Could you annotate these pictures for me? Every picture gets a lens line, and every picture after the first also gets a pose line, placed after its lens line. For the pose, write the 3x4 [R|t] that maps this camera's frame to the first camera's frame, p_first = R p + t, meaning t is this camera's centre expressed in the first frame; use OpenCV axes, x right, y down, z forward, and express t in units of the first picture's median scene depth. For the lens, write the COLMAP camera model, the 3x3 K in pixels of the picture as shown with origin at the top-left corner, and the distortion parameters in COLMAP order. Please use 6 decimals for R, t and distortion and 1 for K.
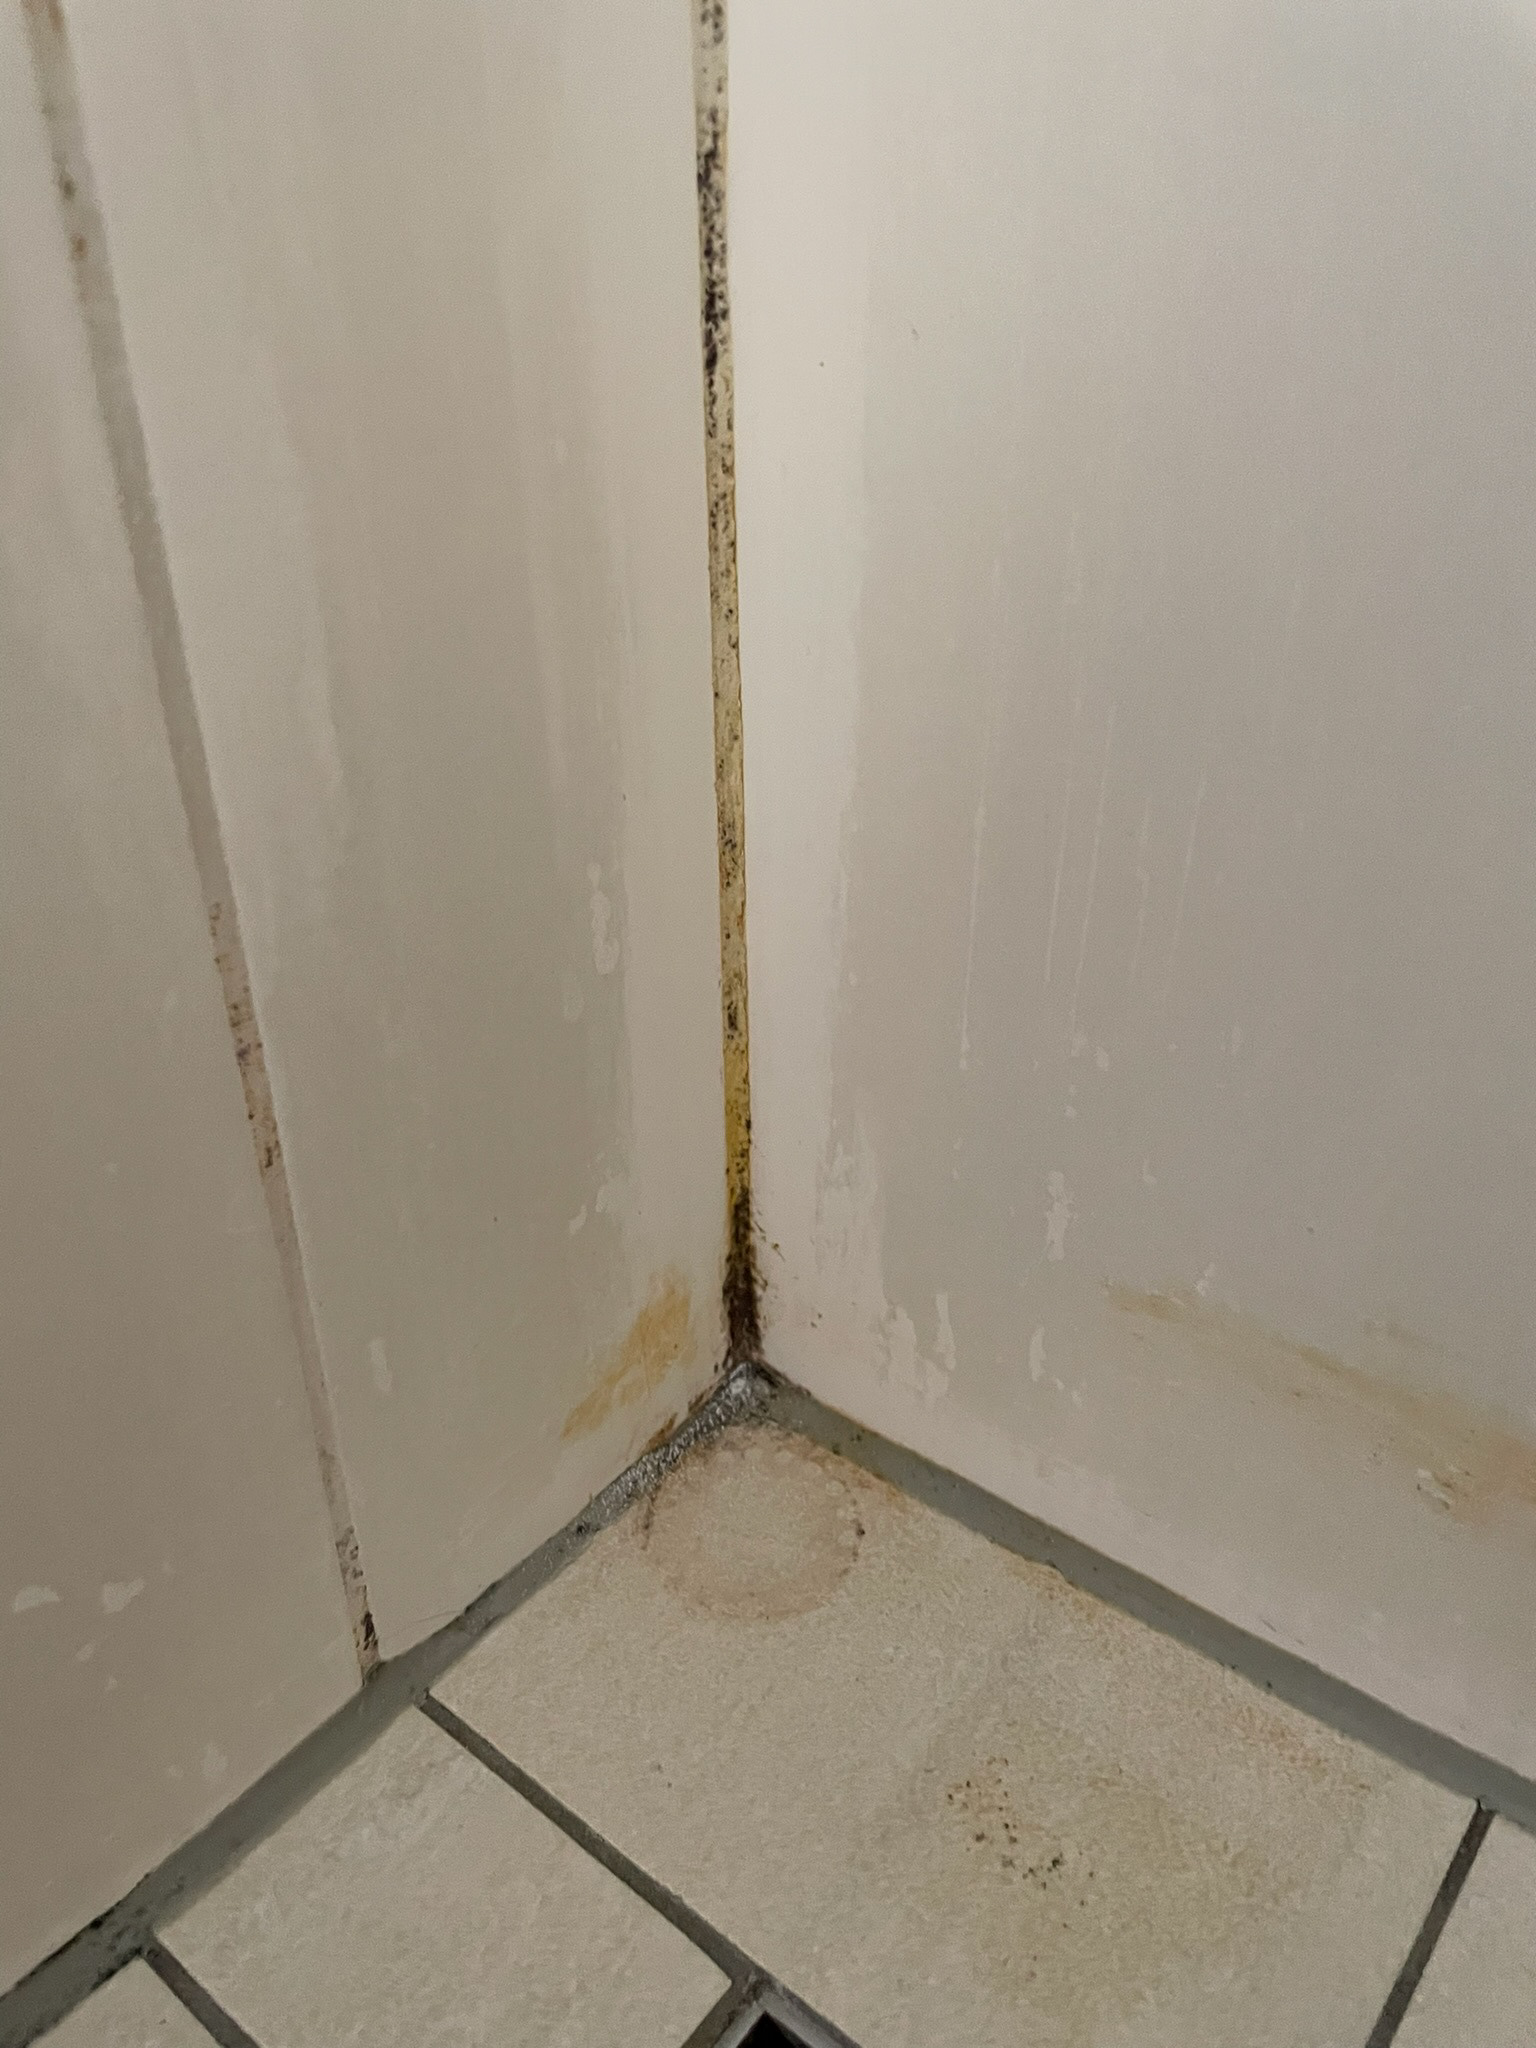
lens RADIAL K [[1575.4, 0, 737.0], [0, 1575.4, 1012.7], [0, 0, 1]] dist [0.099128, -0.142142]
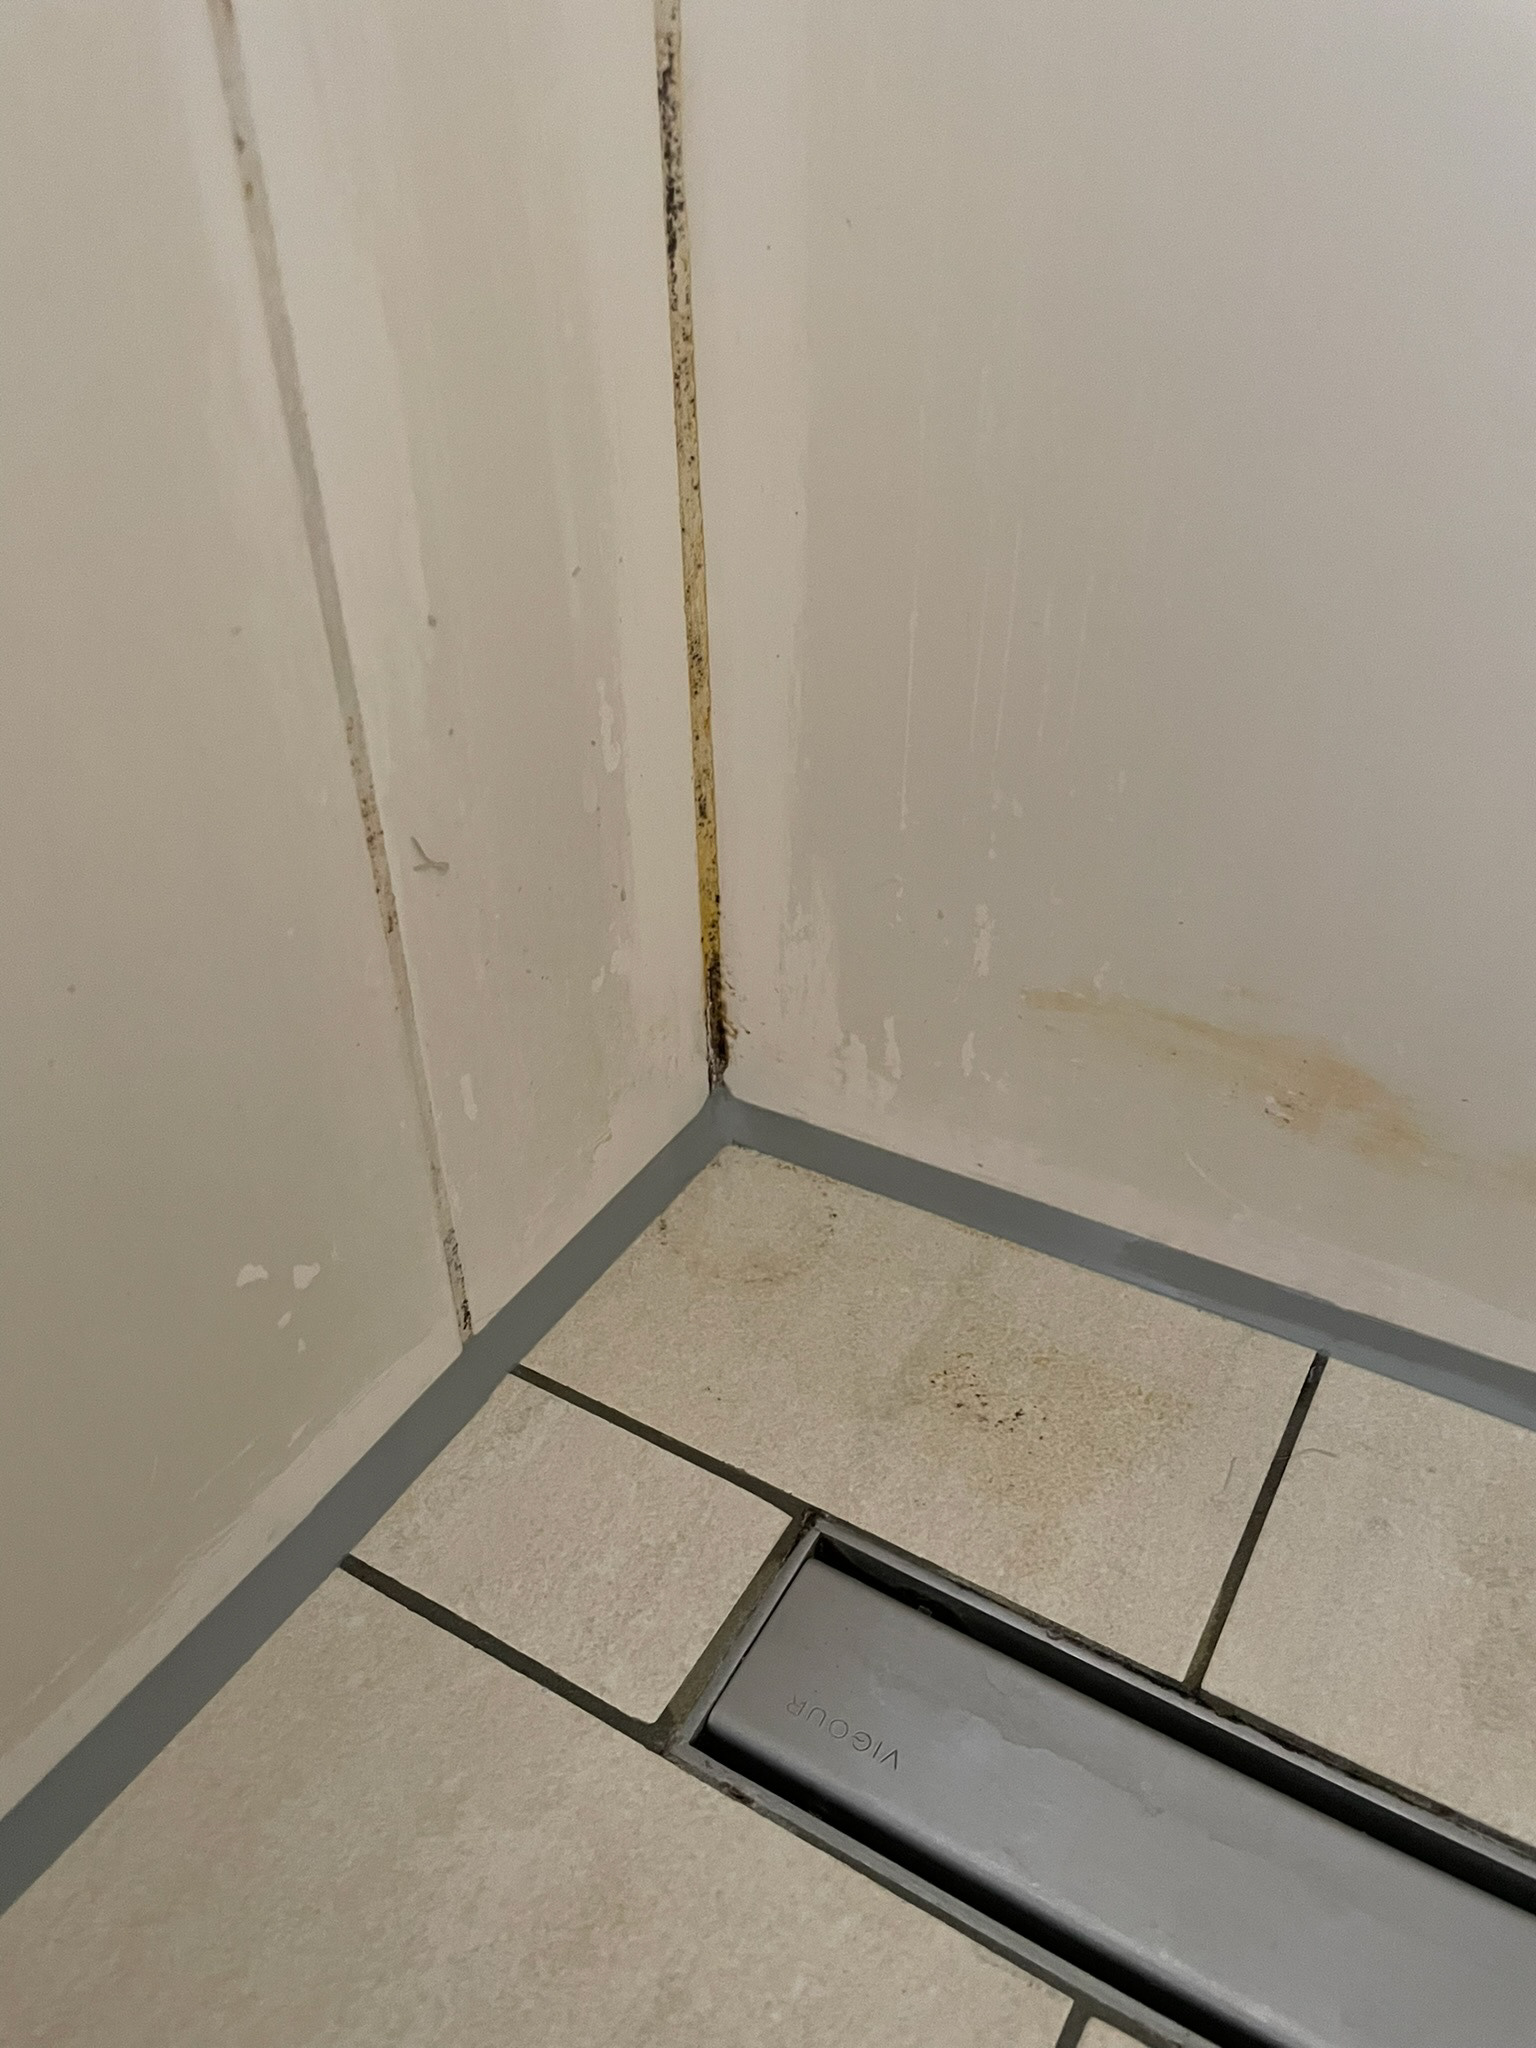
lens RADIAL K [[1575.4, 0, 737.0], [0, 1575.4, 1012.7], [0, 0, 1]] dist [0.099128, -0.142142]
pose [[0.989729, -0.085839, 0.114318, -0.151891], [0.075137, 0.992652, 0.094849, 0.054935], [-0.121619, -0.085286, 0.988906, -0.245927]]
